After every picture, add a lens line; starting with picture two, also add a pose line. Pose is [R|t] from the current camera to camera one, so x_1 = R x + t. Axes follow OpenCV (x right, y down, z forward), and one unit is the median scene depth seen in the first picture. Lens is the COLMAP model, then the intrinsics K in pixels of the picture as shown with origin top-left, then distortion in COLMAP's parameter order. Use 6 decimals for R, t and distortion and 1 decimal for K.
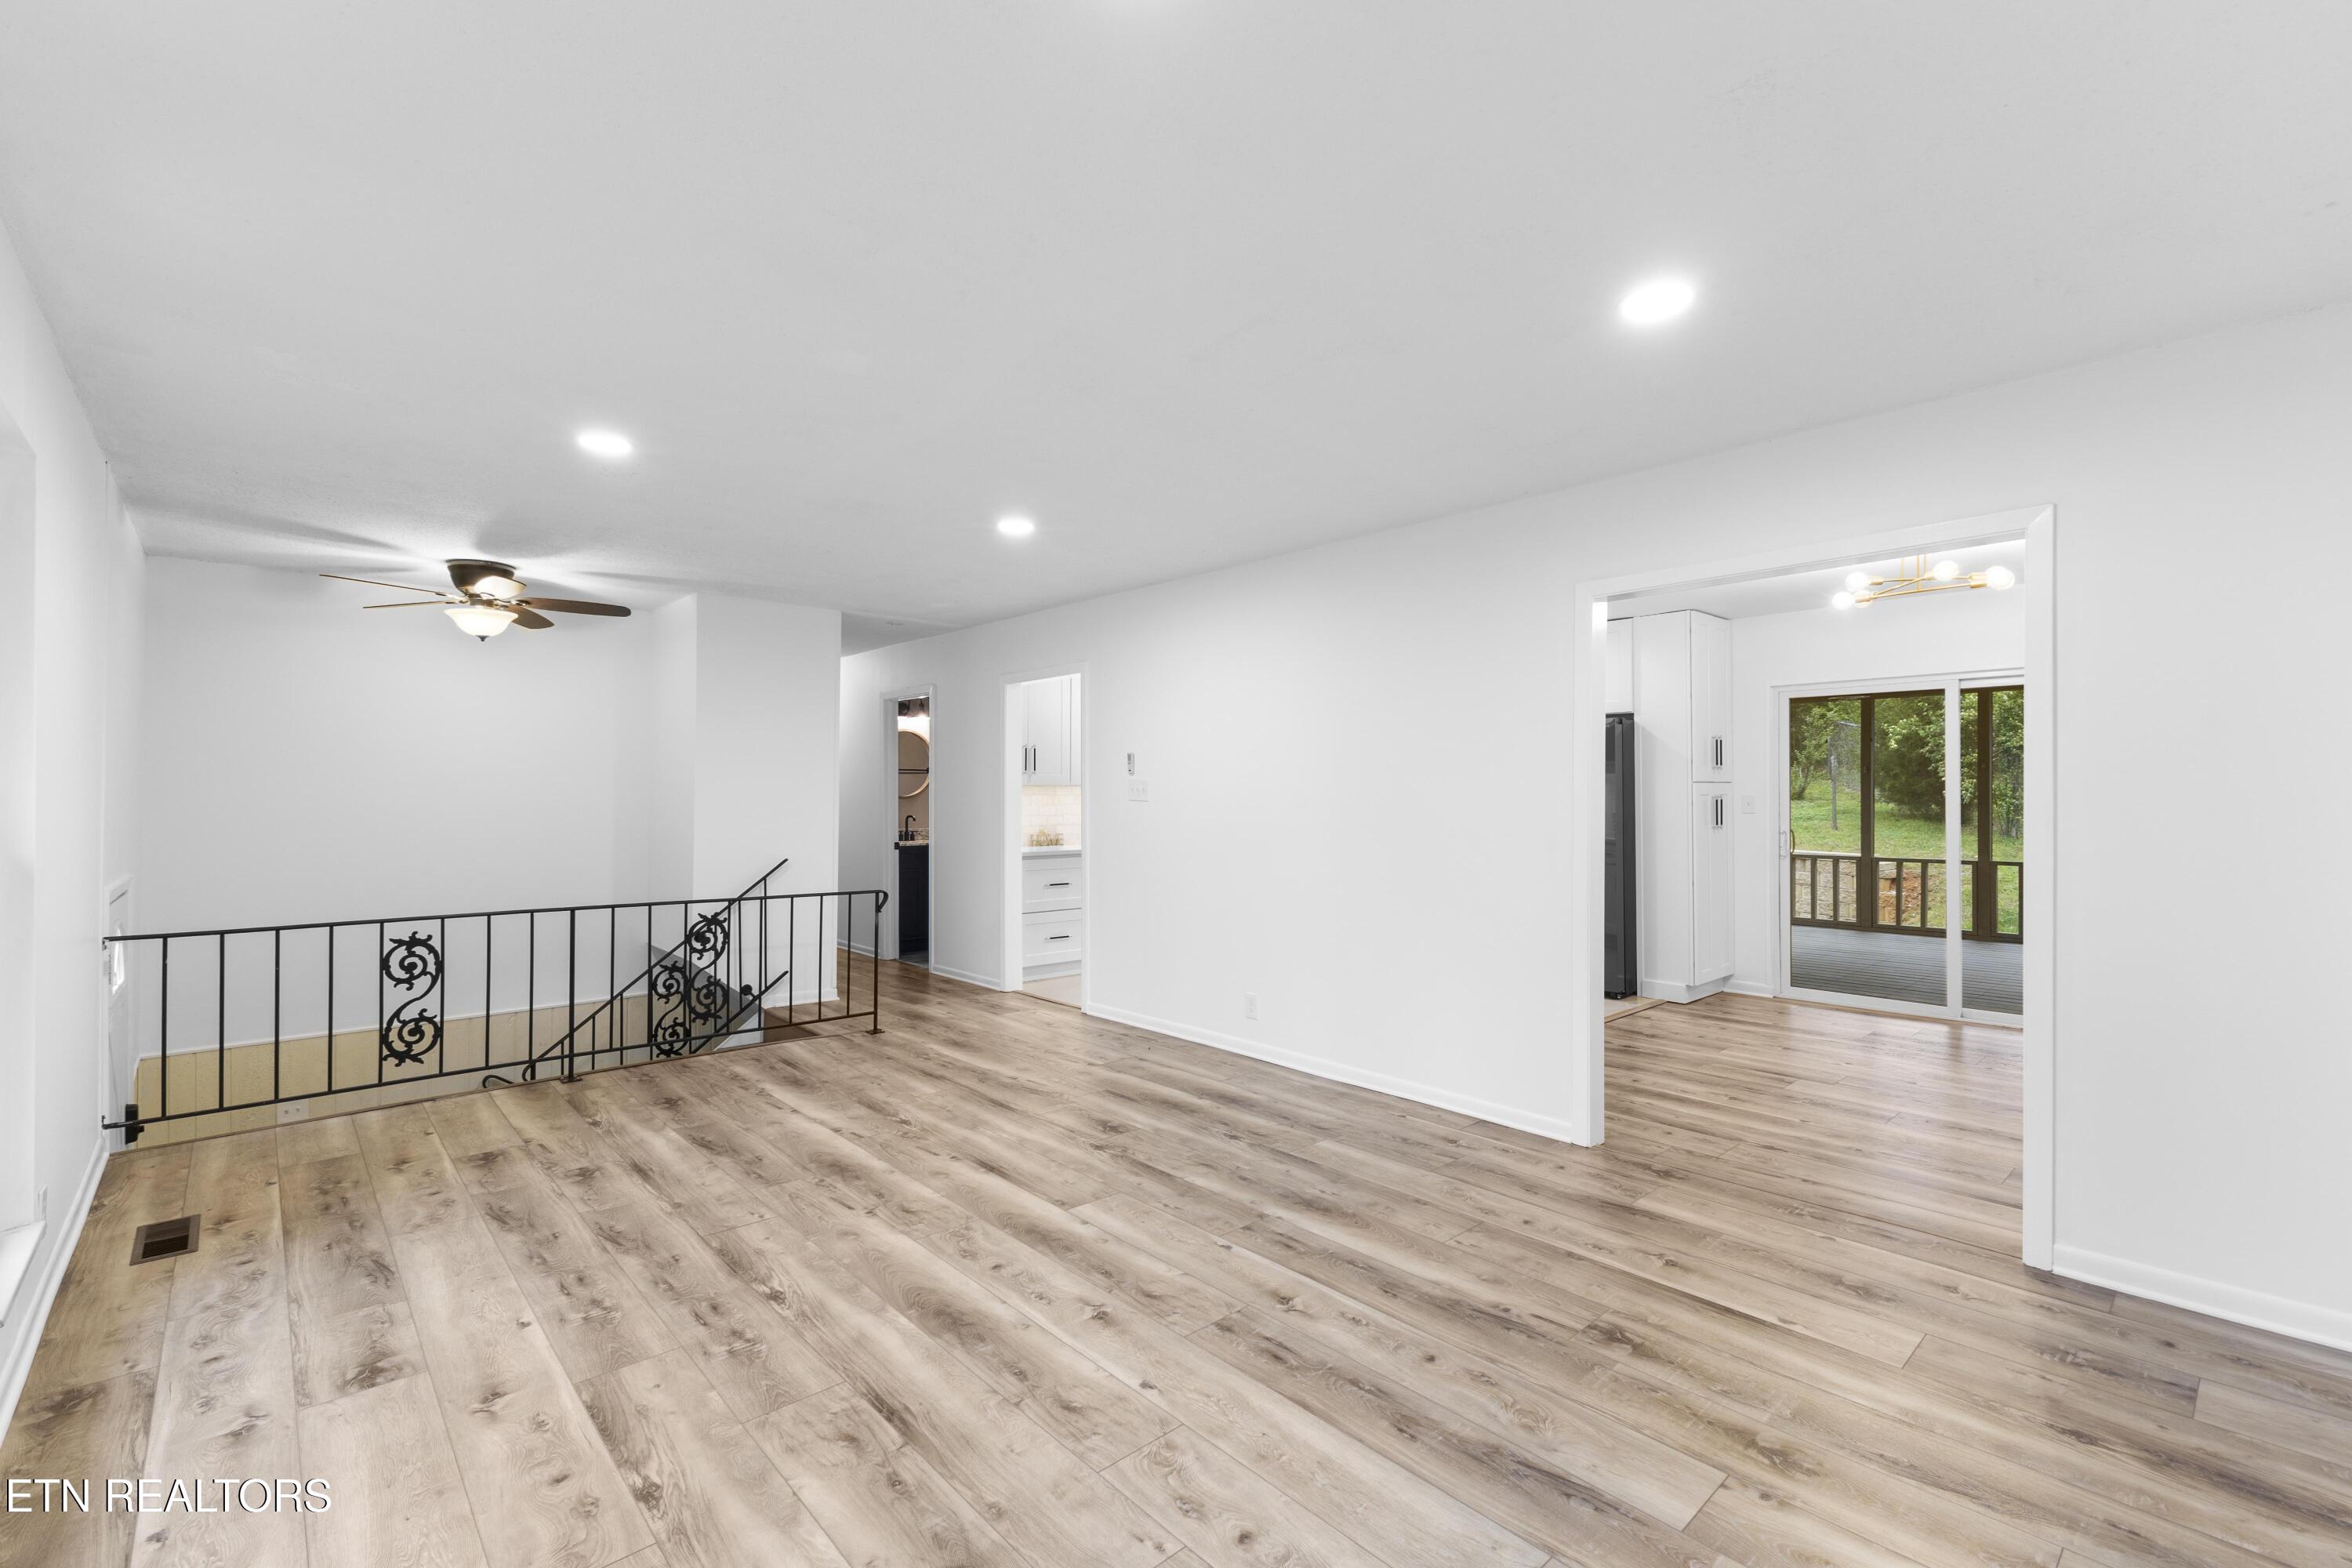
lens RADIAL K [[1019.5, 0, 1186.2], [0, 1019.5, 785.8], [0, 0, 1]] dist [0.008860, -0.000242]
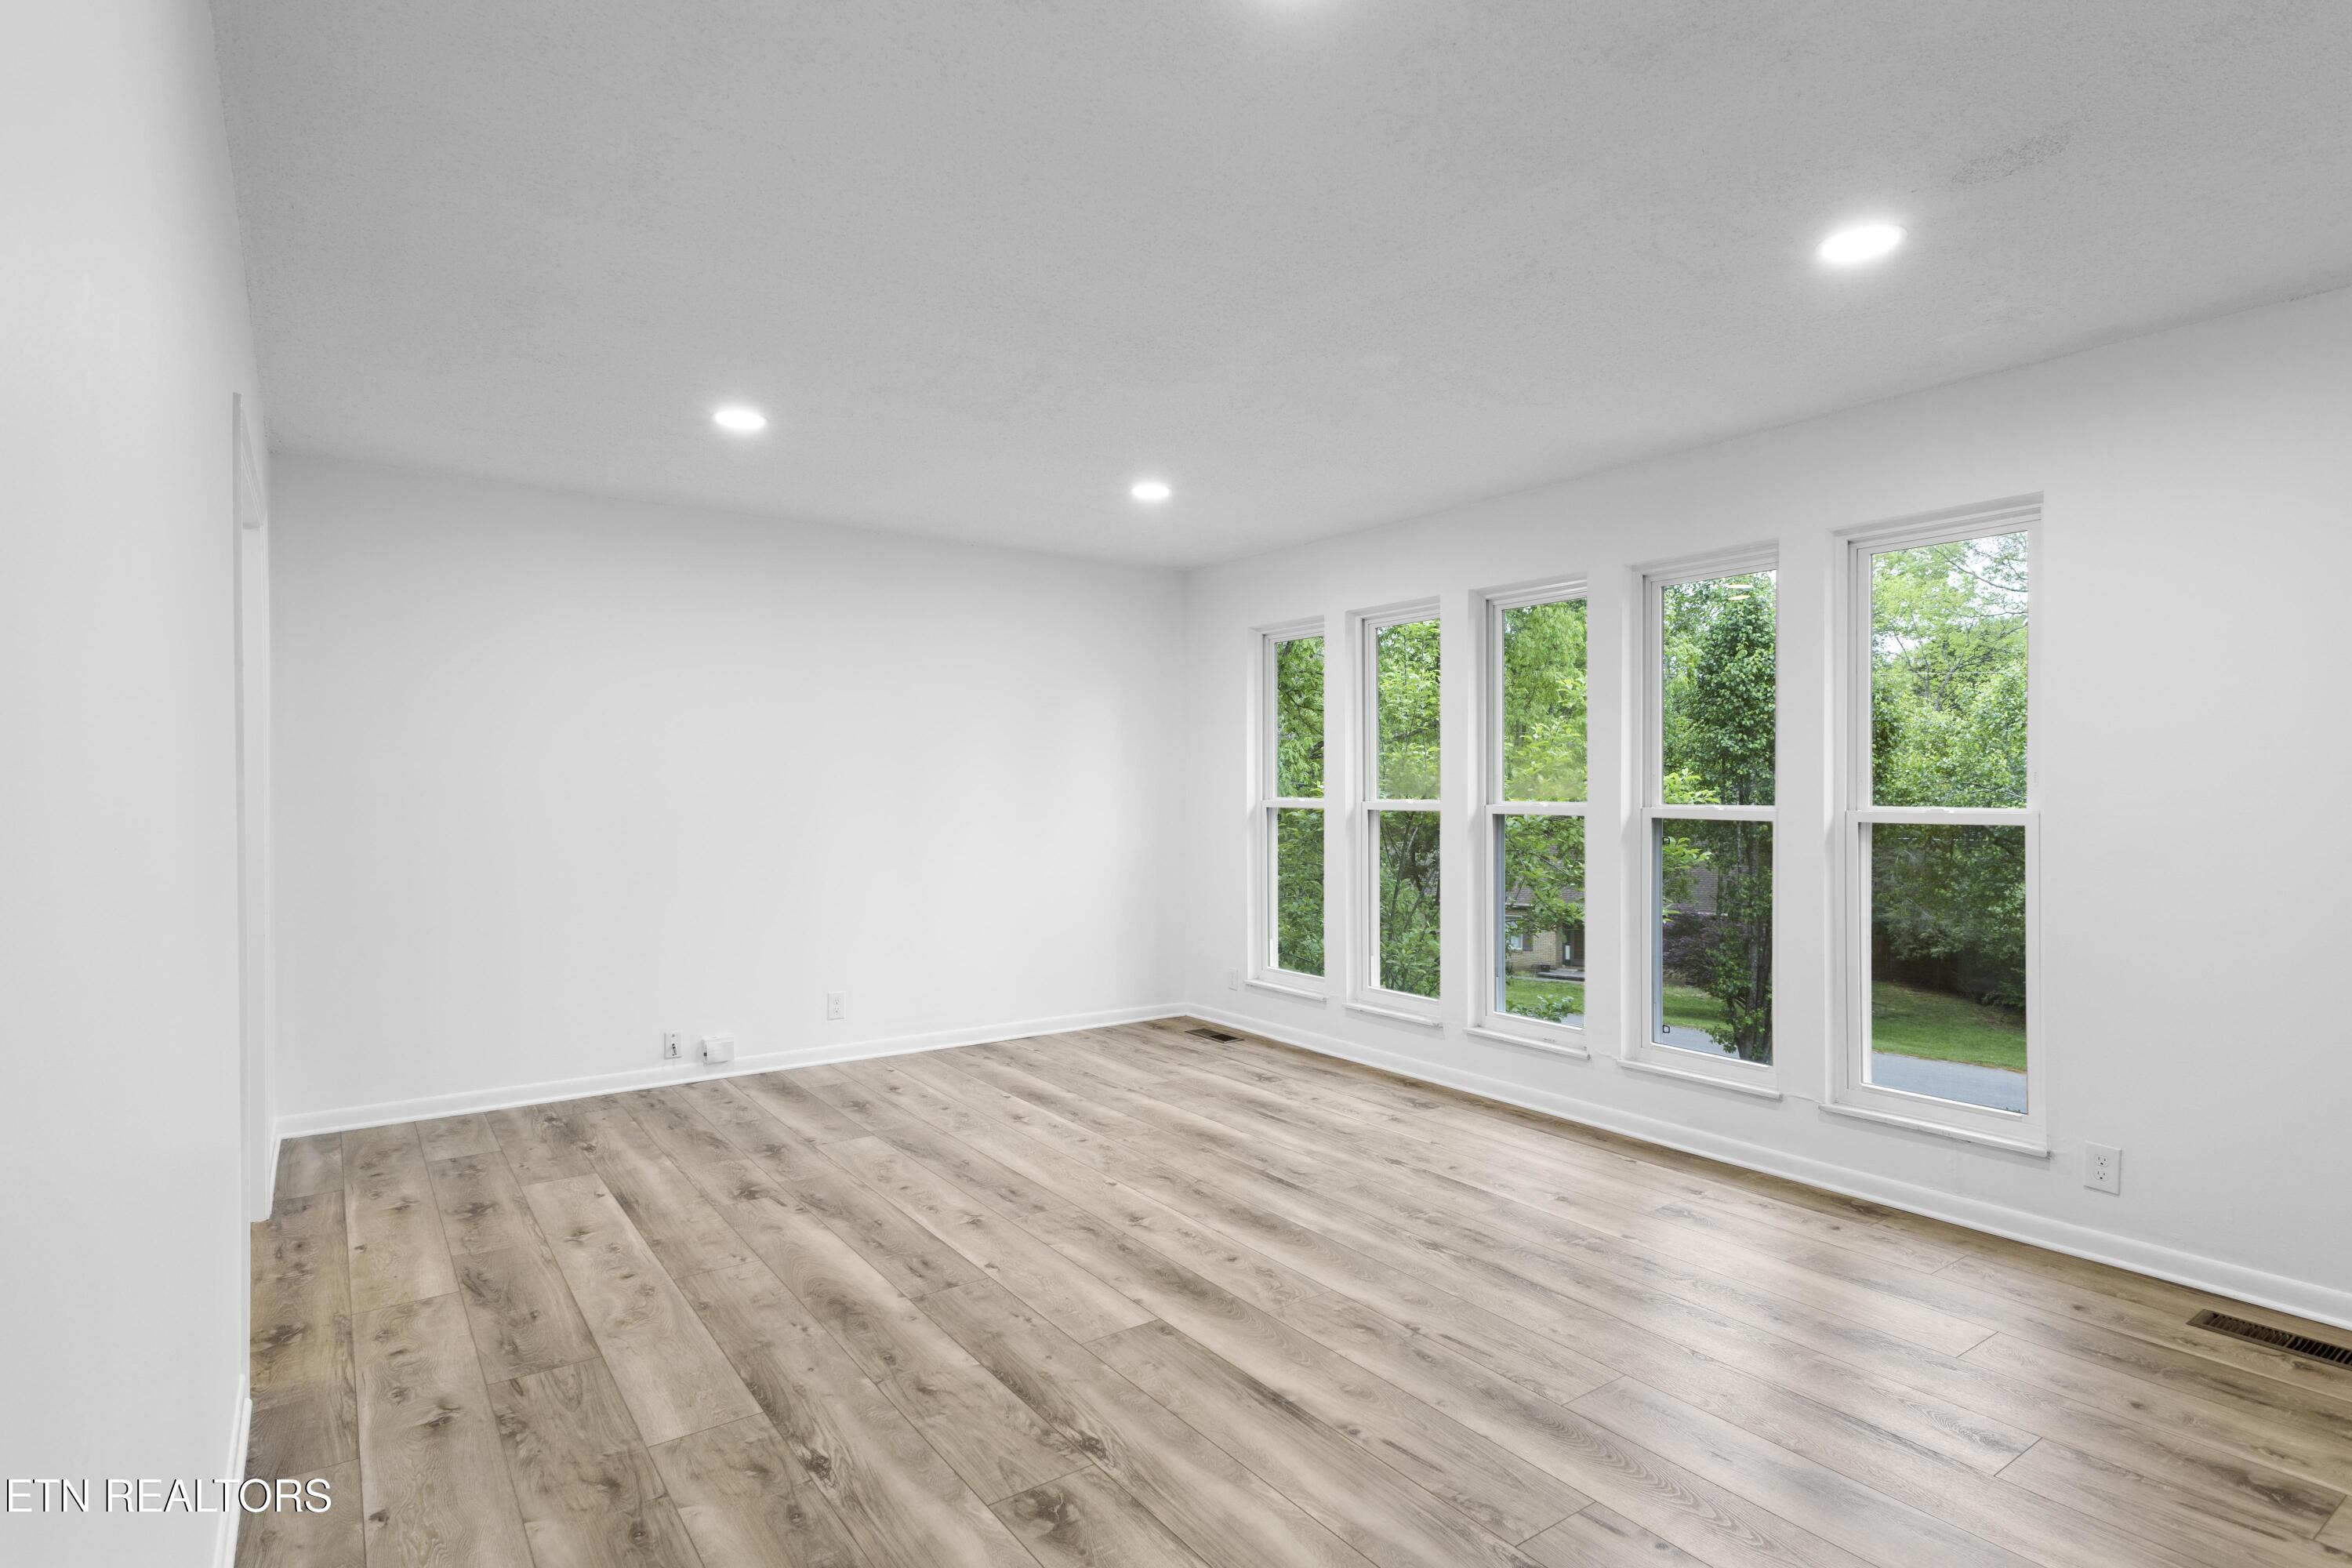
lens RADIAL K [[1190.8, 0, 1185.1], [0, 1190.8, 785.1], [0, 0, 1]] dist [0.002063, 0.000238]
pose [[-0.992590, -0.002021, 0.121499, -0.266982], [-0.002596, 0.999986, -0.004573, 0.019019], [-0.121488, -0.004855, -0.992581, 2.056821]]
